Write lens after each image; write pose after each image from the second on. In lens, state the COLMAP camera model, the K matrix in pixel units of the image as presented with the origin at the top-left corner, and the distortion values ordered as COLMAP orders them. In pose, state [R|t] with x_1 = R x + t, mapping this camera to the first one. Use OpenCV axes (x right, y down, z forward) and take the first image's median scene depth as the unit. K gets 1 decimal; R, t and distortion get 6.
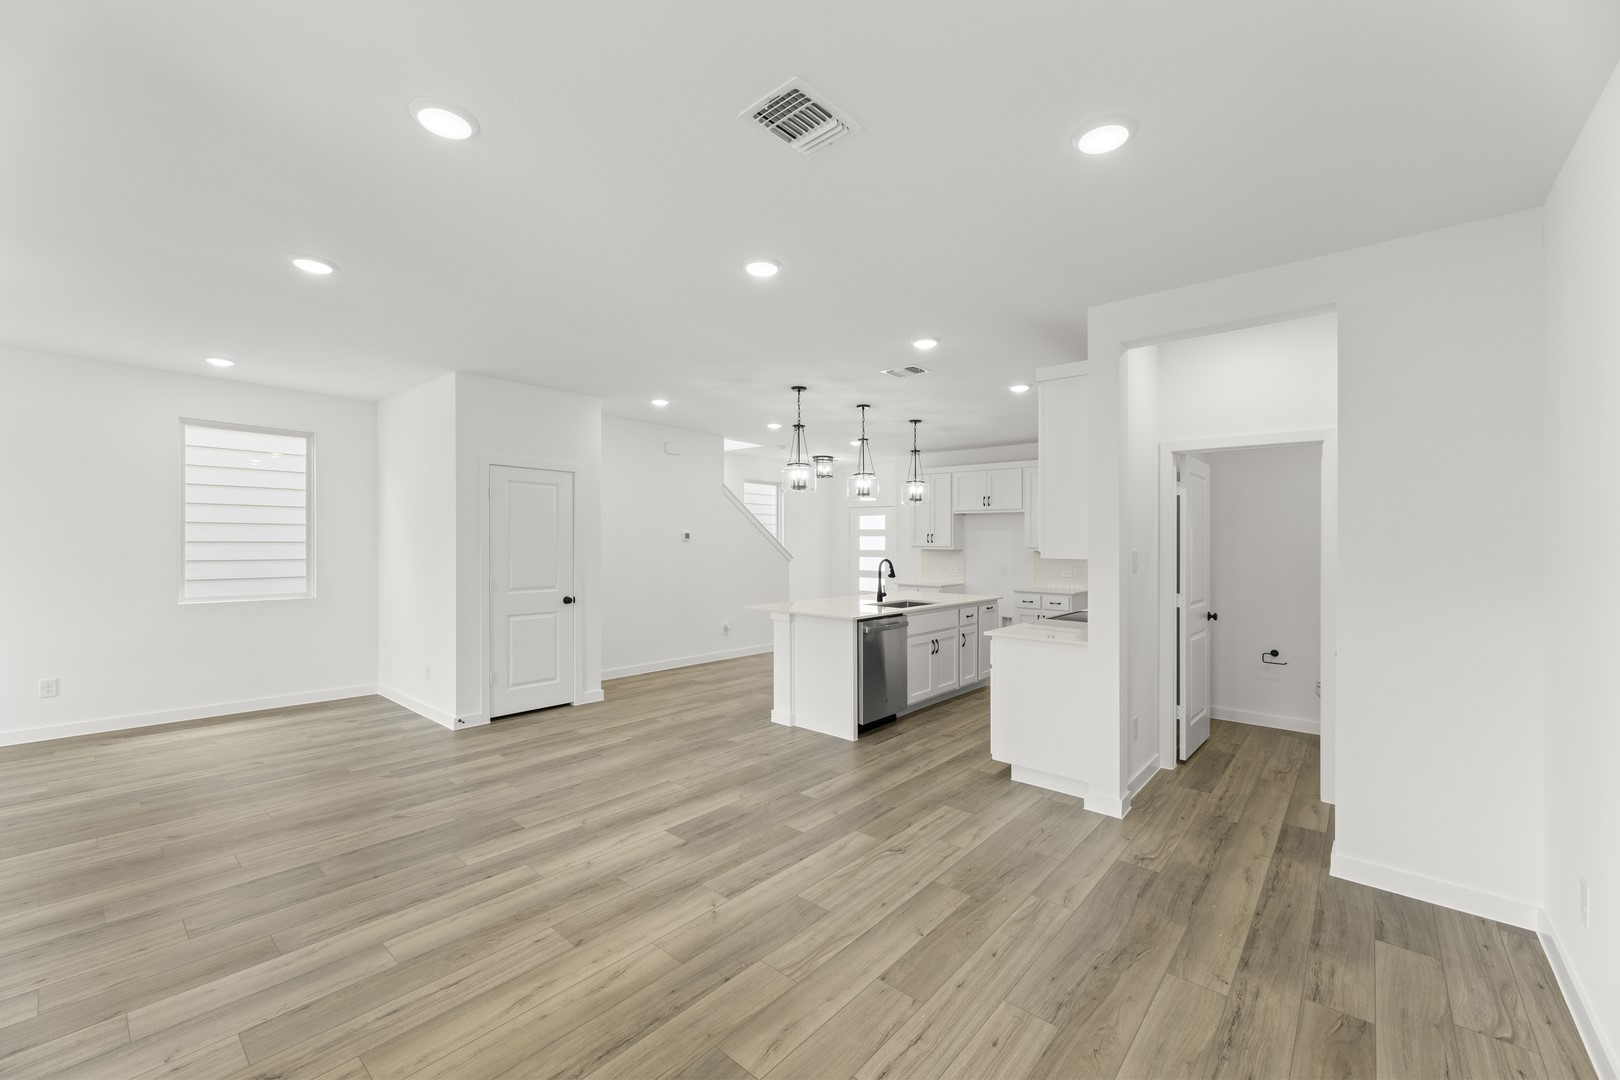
lens RADIAL K [[654.7, 0, 805.2], [0, 654.7, 554.4], [0, 0, 1]] dist [0.000219, 0.000739]
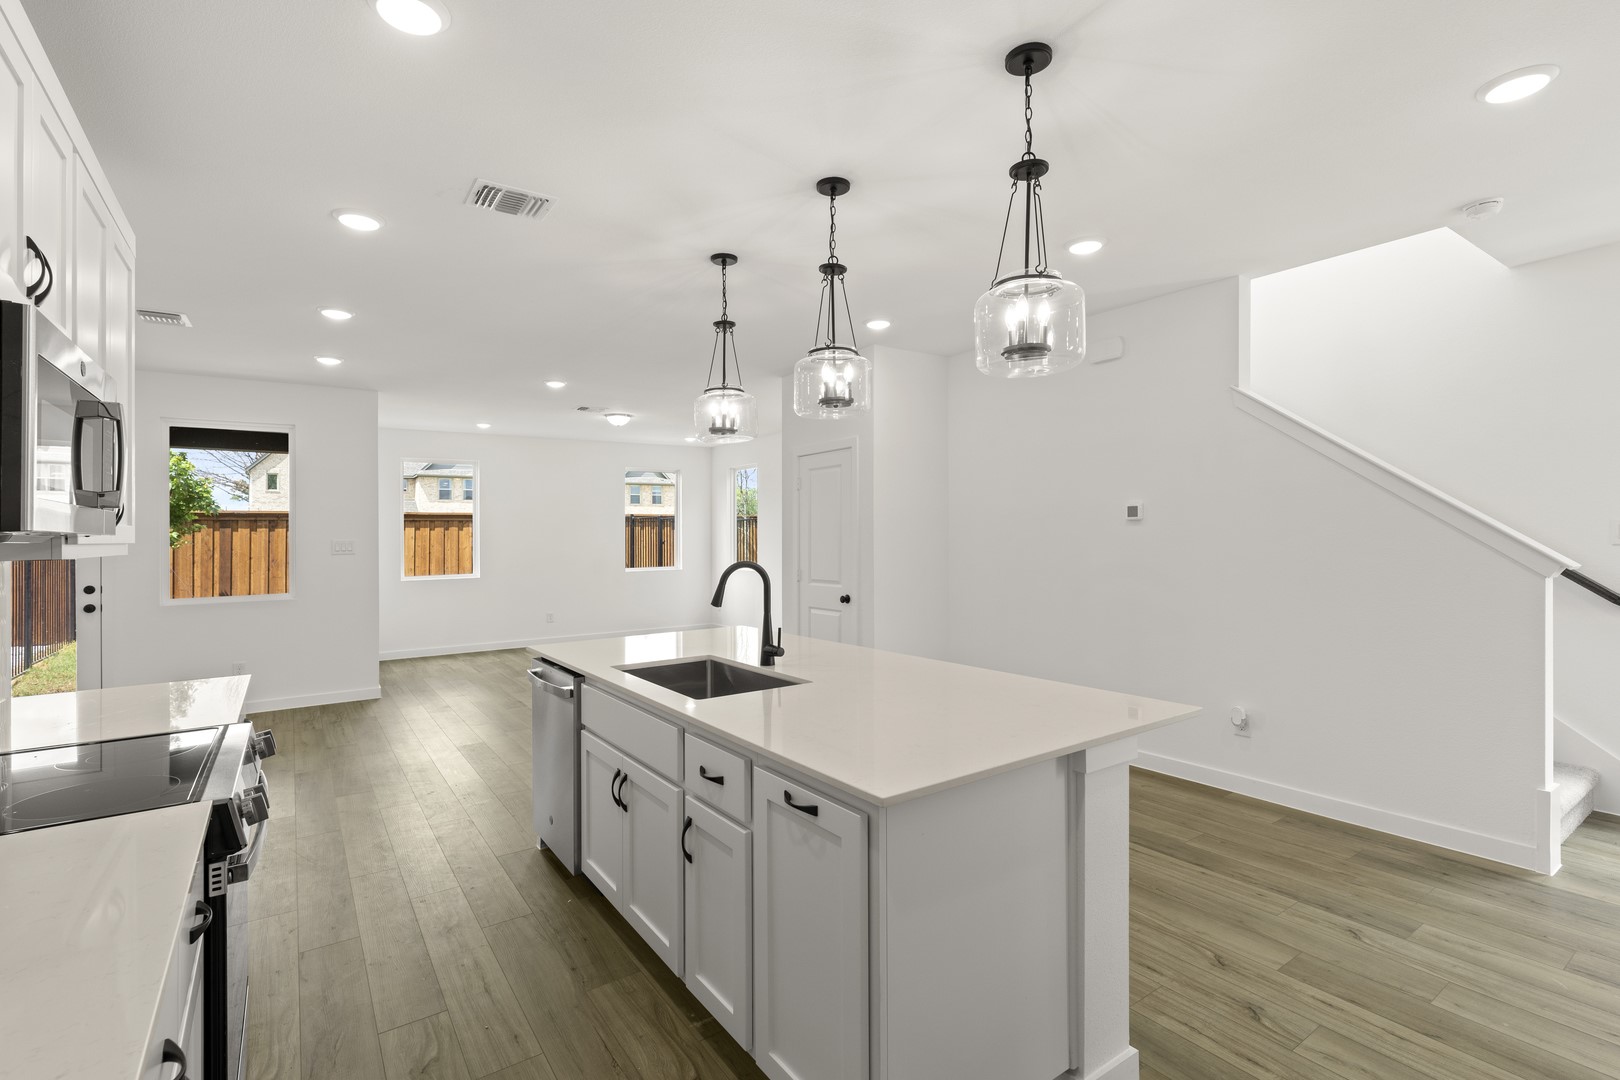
lens RADIAL K [[745.9, 0, 817.2], [0, 745.9, 533.0], [0, 0, 1]] dist [0.008822, 0.000628]
pose [[-0.242720, -0.007761, -0.970065, 1.110714], [-0.002739, 0.999969, -0.007315, -0.015972], [0.970092, 0.000881, -0.242734, 2.249610]]
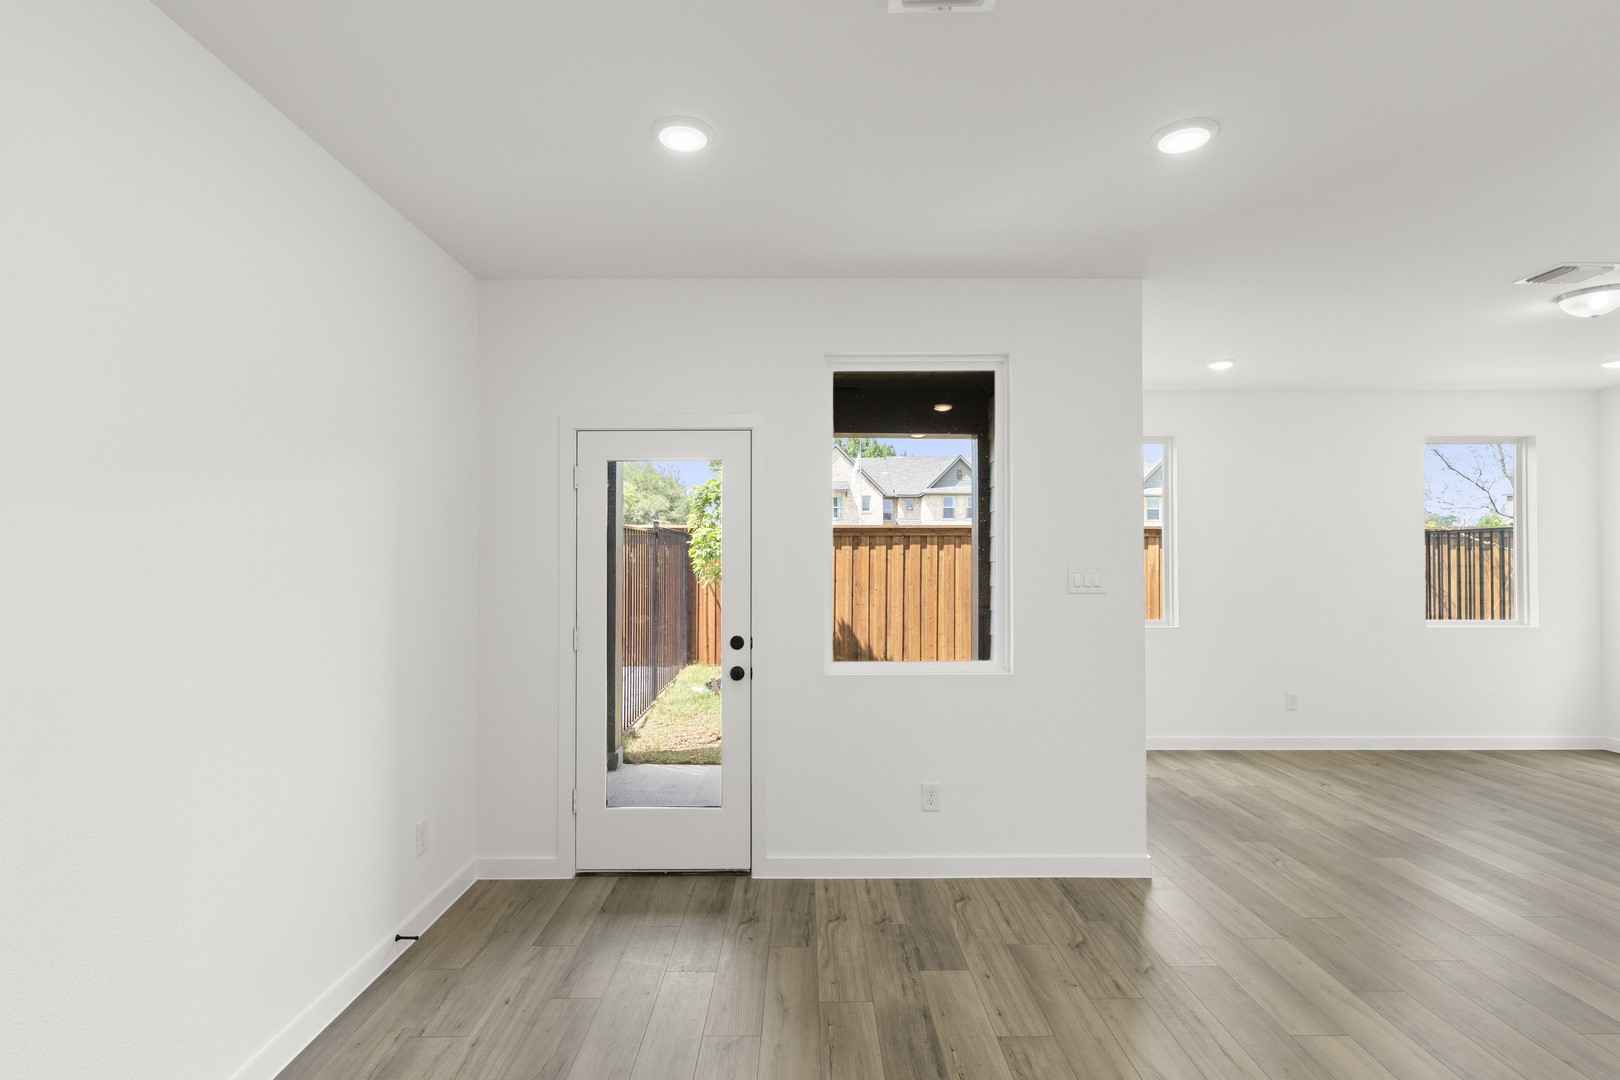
lens RADIAL K [[798.5, 0, 823.7], [0, 798.5, 544.4], [0, 0, 1]] dist [-0.001535, -0.002140]
pose [[-0.741605, -0.020827, -0.670514, 0.446658], [-0.016213, 0.999782, -0.013123, -0.018766], [0.670641, 0.001139, -0.741781, 1.016634]]
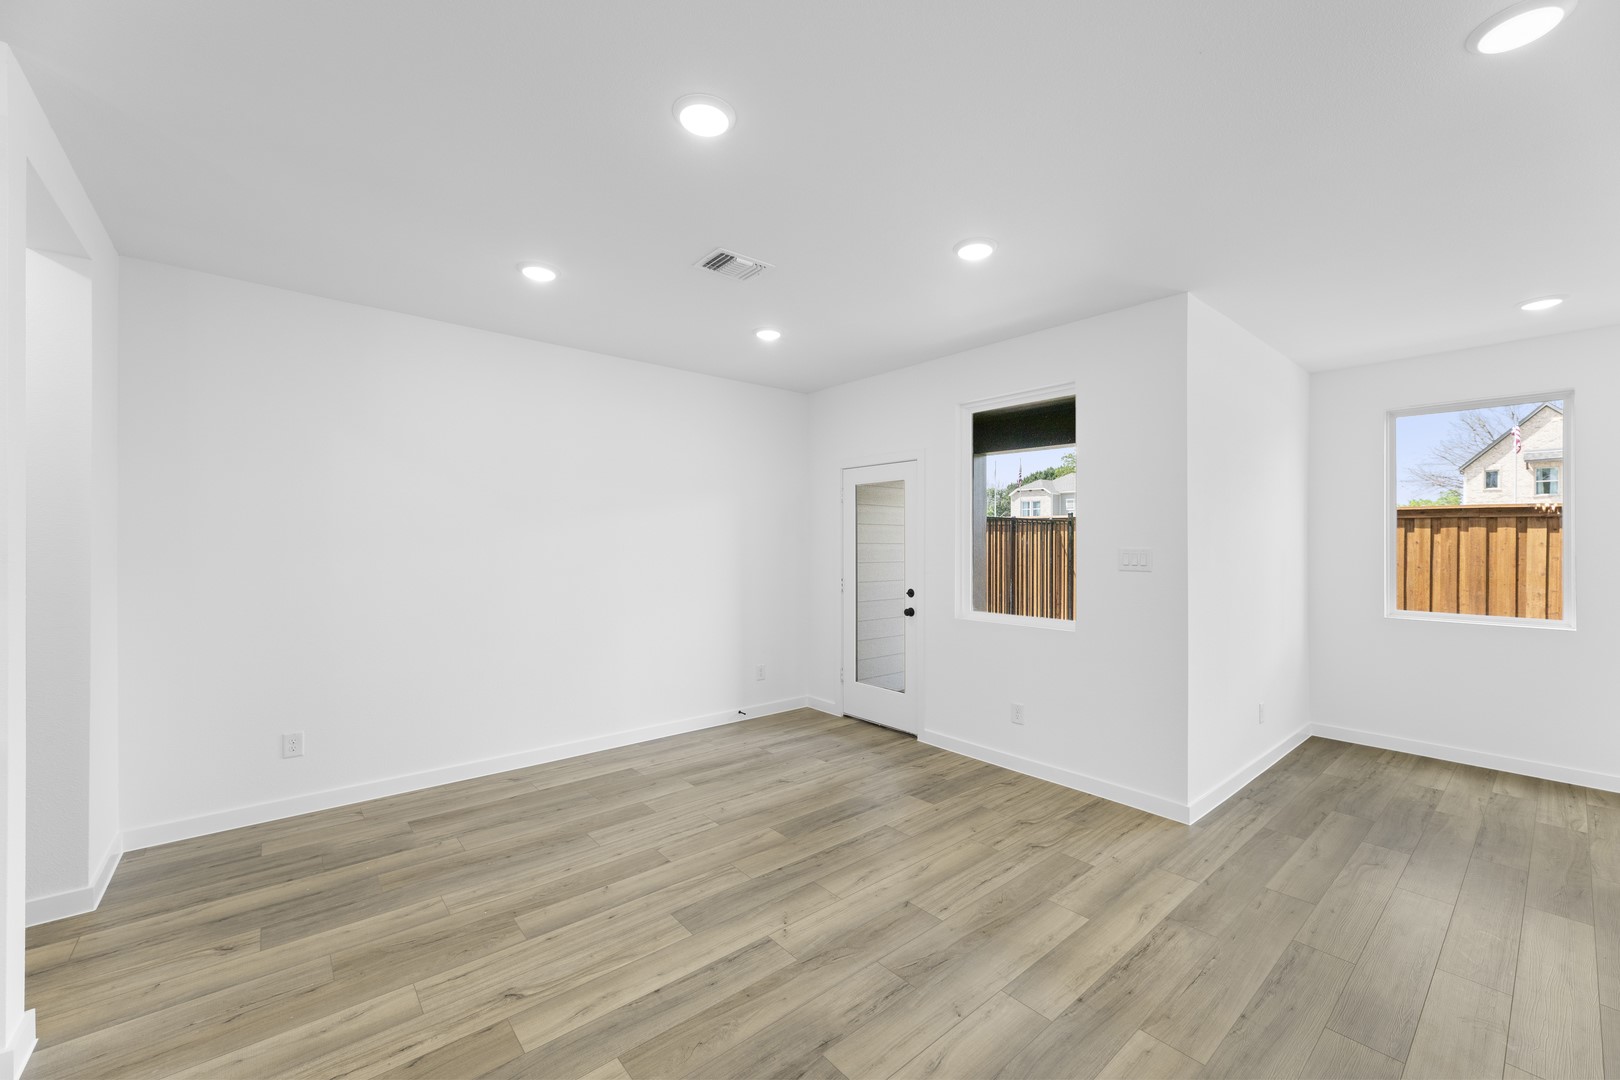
lens RADIAL K [[654.7, 0, 814.9], [0, 654.7, 535.4], [0, 0, 1]] dist [0.000219, 0.000739]
pose [[-0.990364, -0.013734, 0.137808, -0.260895], [-0.012644, 0.999881, 0.008783, -0.034322], [-0.137912, 0.006956, -0.990420, 1.649454]]
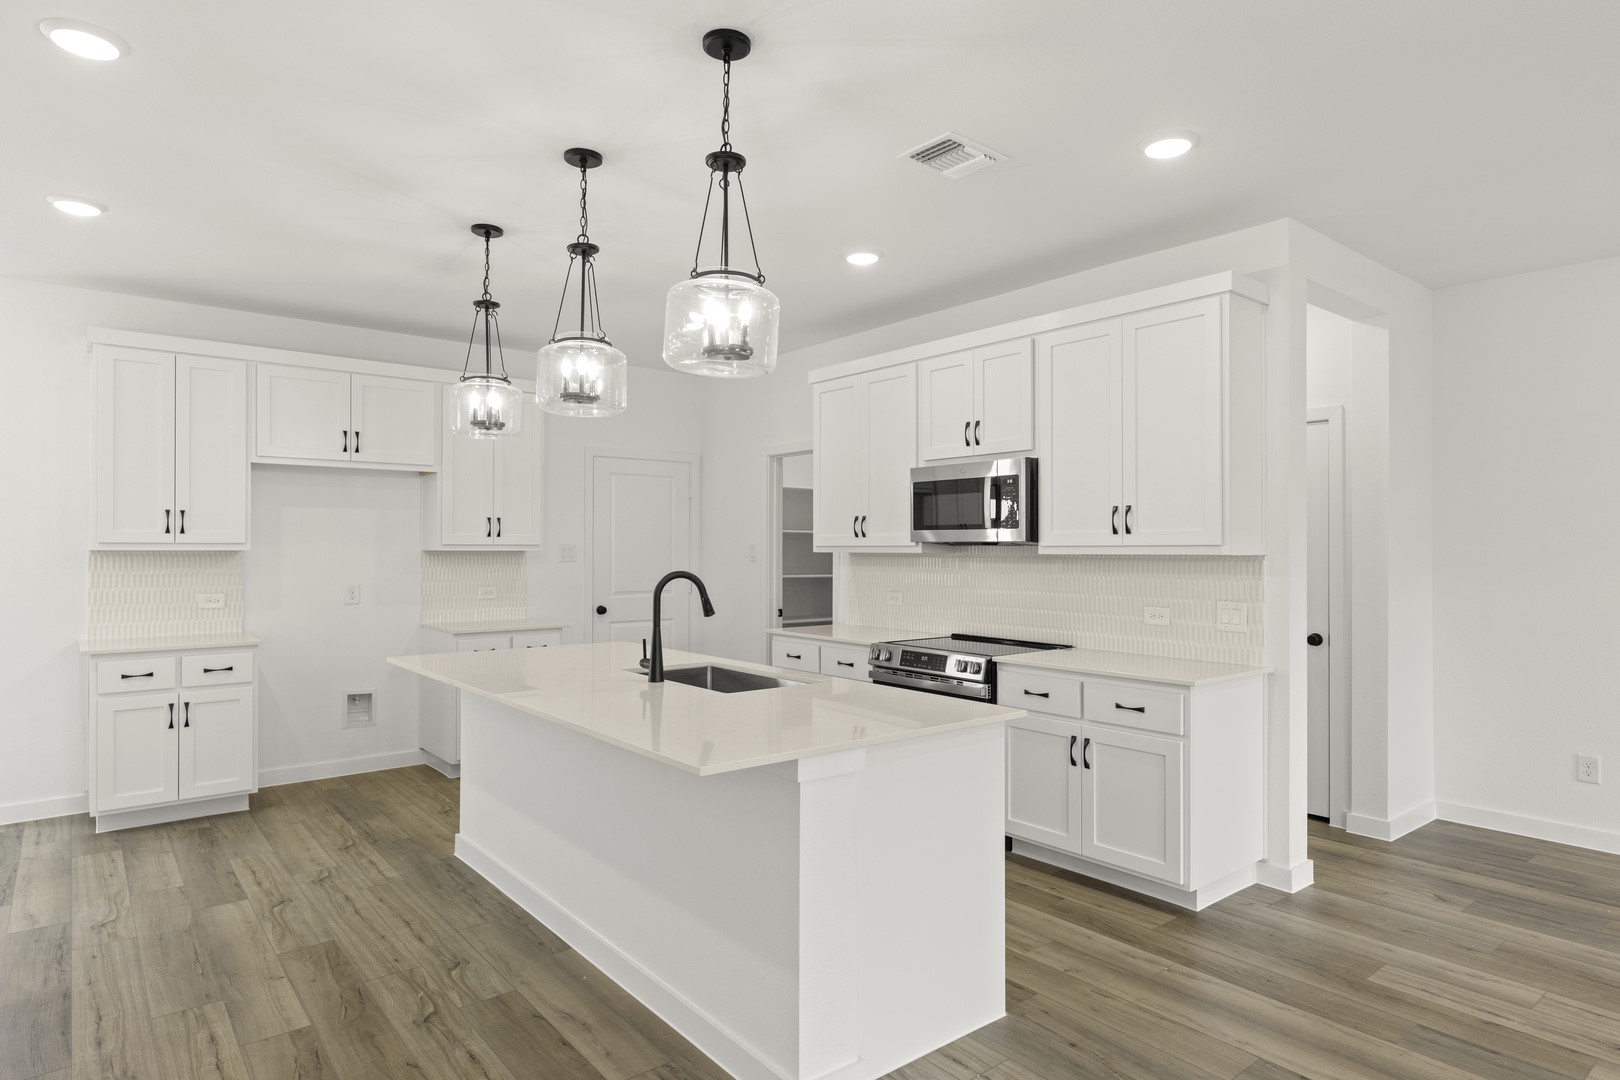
lens RADIAL K [[903.4, 0, 820.2], [0, 903.4, 546.4], [0, 0, 1]] dist [-0.001872, -0.002059]
pose [[0.157731, -0.002975, 0.987478, -0.786435], [0.013529, 0.999908, 0.000851, -0.015219], [-0.987389, 0.013225, 0.157757, 1.607799]]
